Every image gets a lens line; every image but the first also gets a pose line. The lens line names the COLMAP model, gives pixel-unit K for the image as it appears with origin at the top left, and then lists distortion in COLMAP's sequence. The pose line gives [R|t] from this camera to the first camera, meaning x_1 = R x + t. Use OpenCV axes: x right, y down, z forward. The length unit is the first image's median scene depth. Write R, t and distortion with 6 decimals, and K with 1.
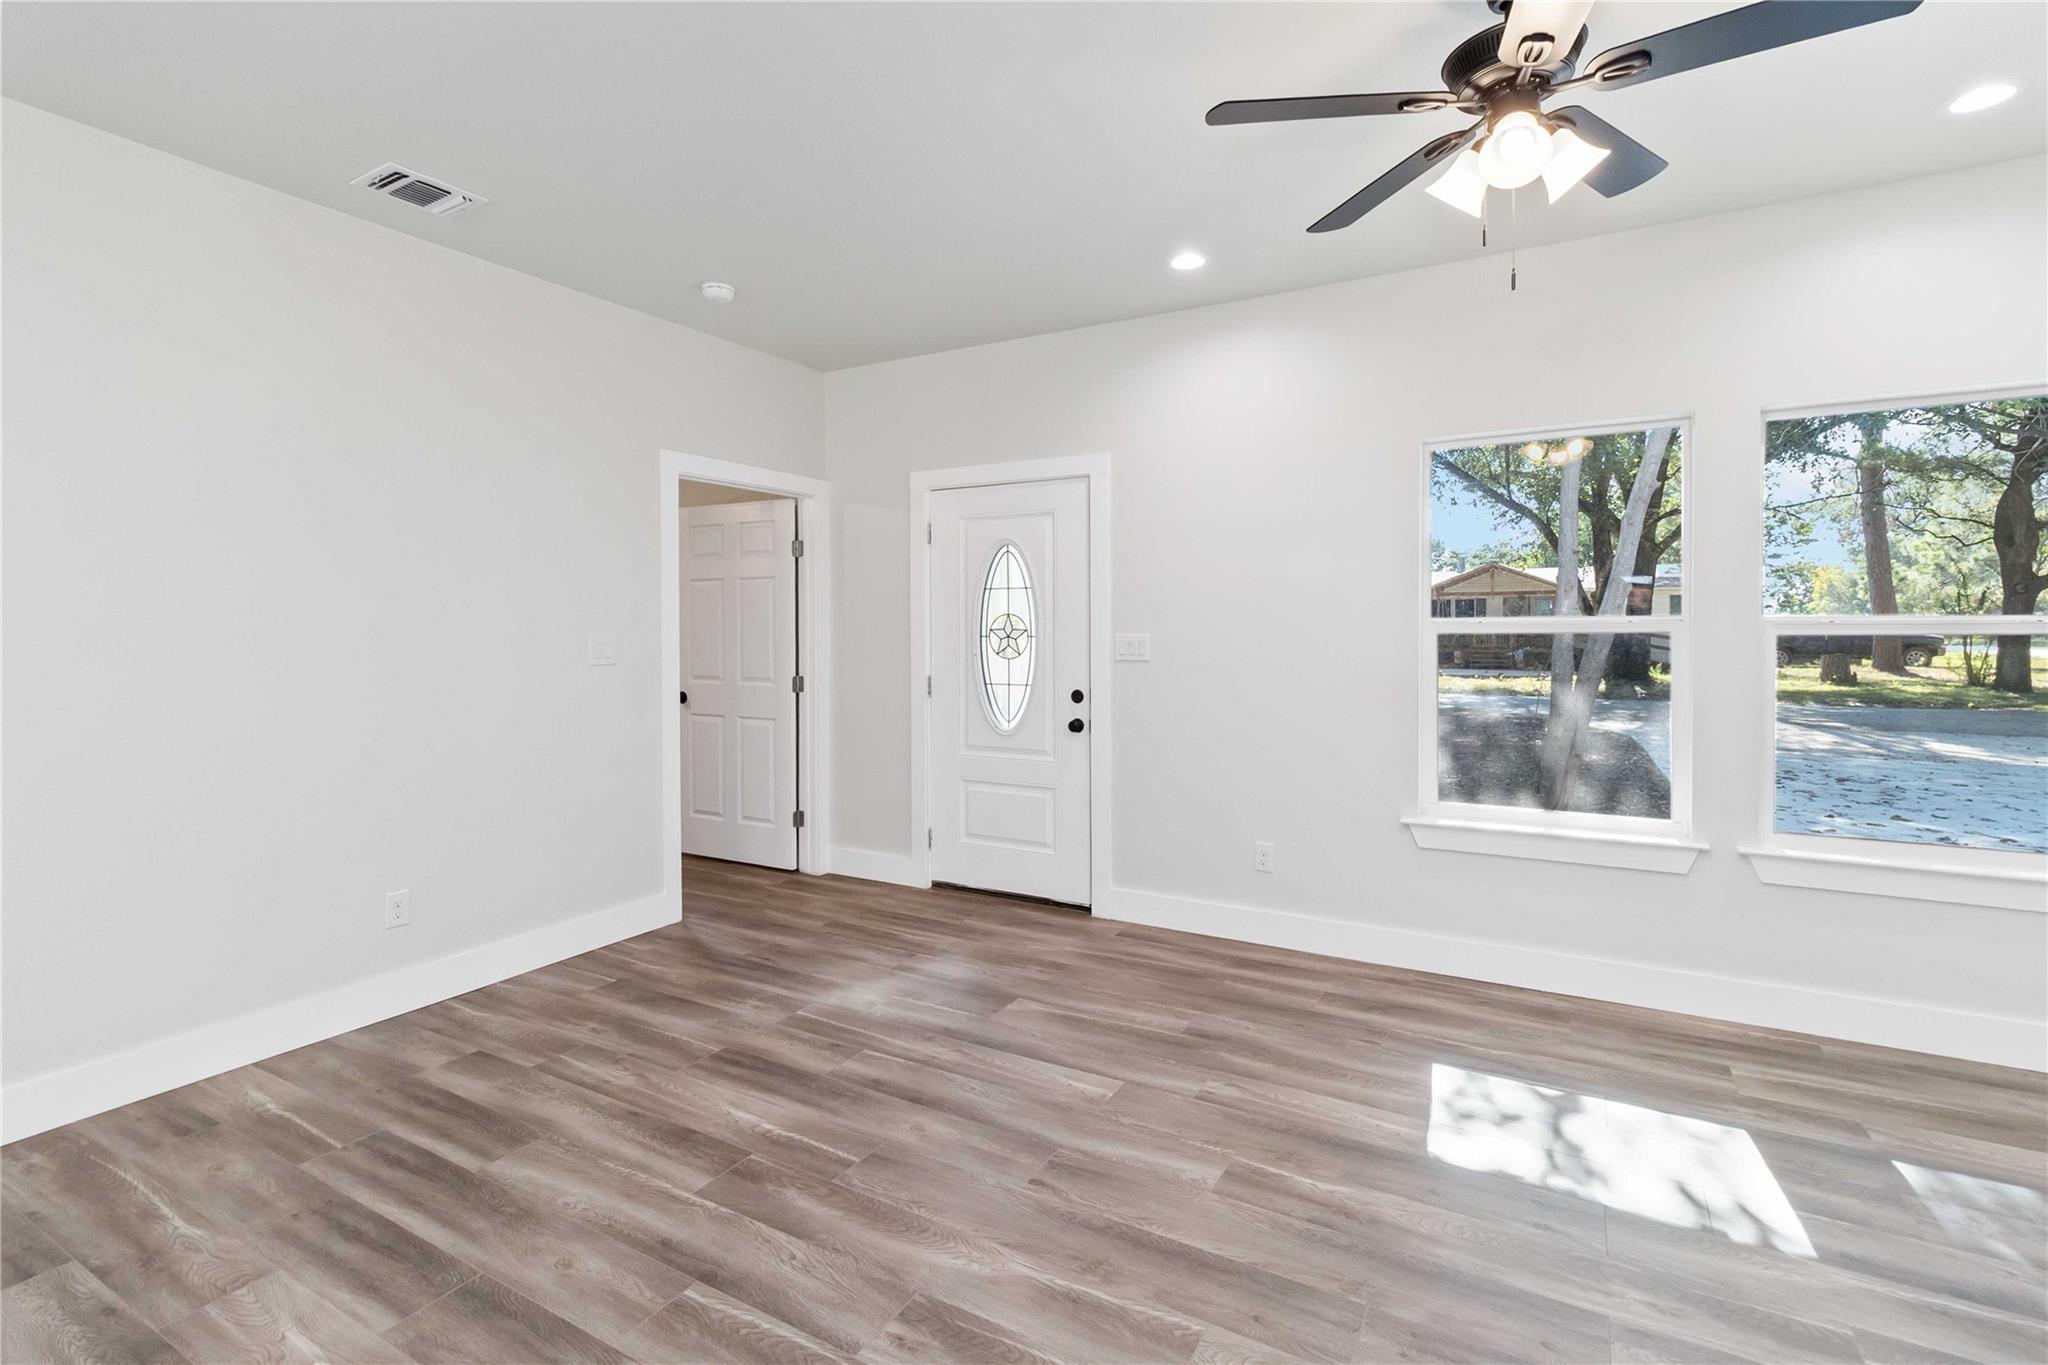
lens RADIAL K [[964.5, 0, 1023.6], [0, 964.5, 610.6], [0, 0, 1]] dist [0.000137, -0.000542]
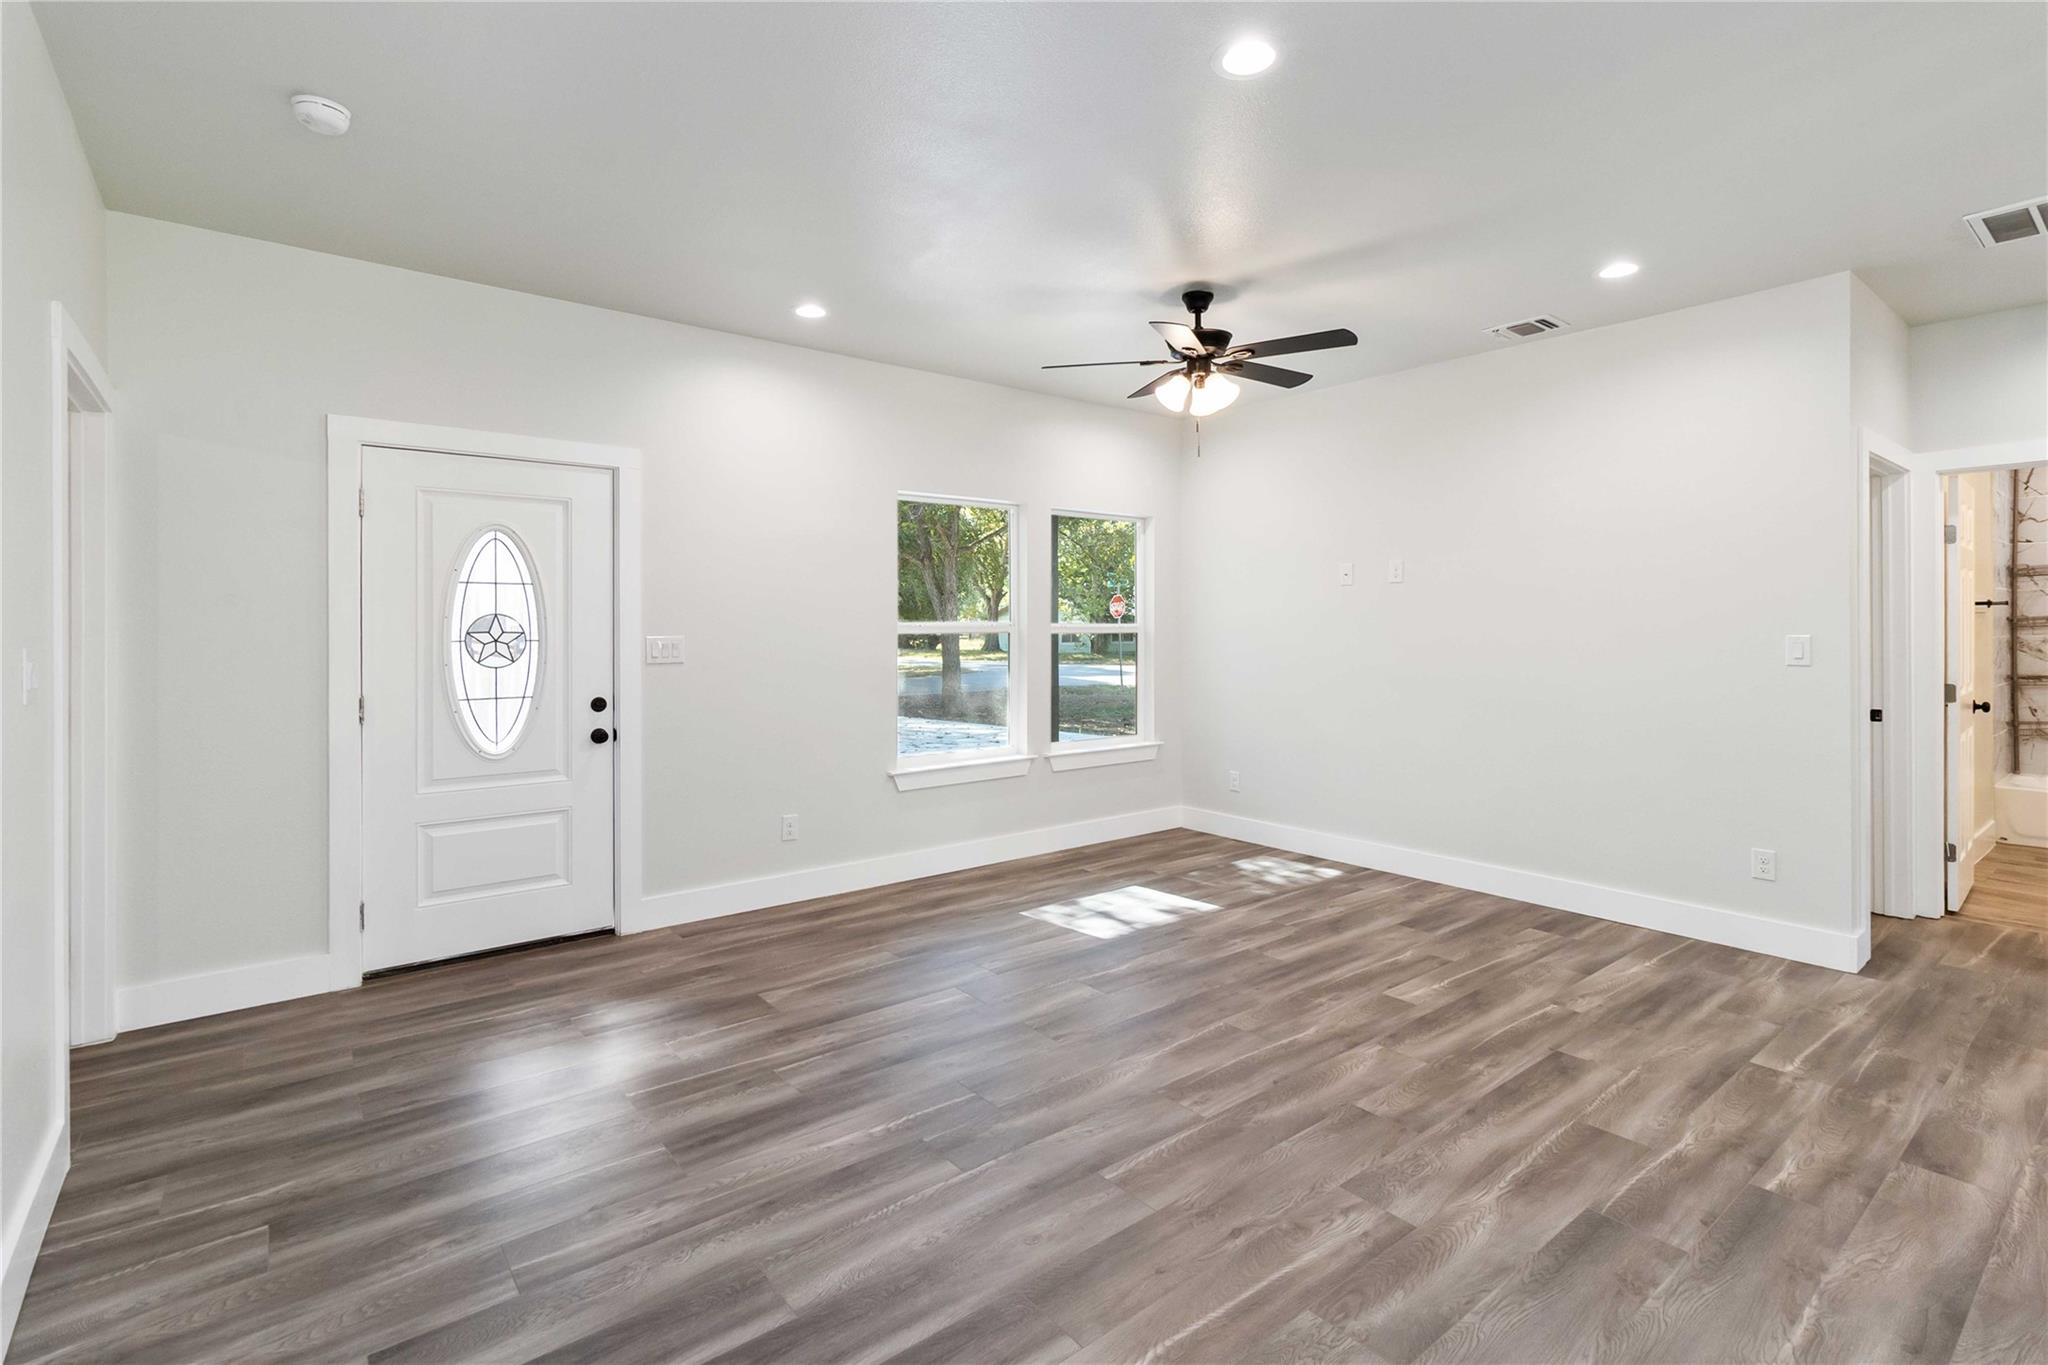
lens RADIAL K [[960.5, 0, 1032.3], [0, 960.5, 592.9], [0, 0, 1]] dist [-0.000742, -0.000350]
pose [[0.358860, 0.034478, 0.932754, -0.779873], [-0.015152, 0.999401, -0.031112, 0.005300], [-0.933268, -0.002969, 0.359168, 0.333600]]
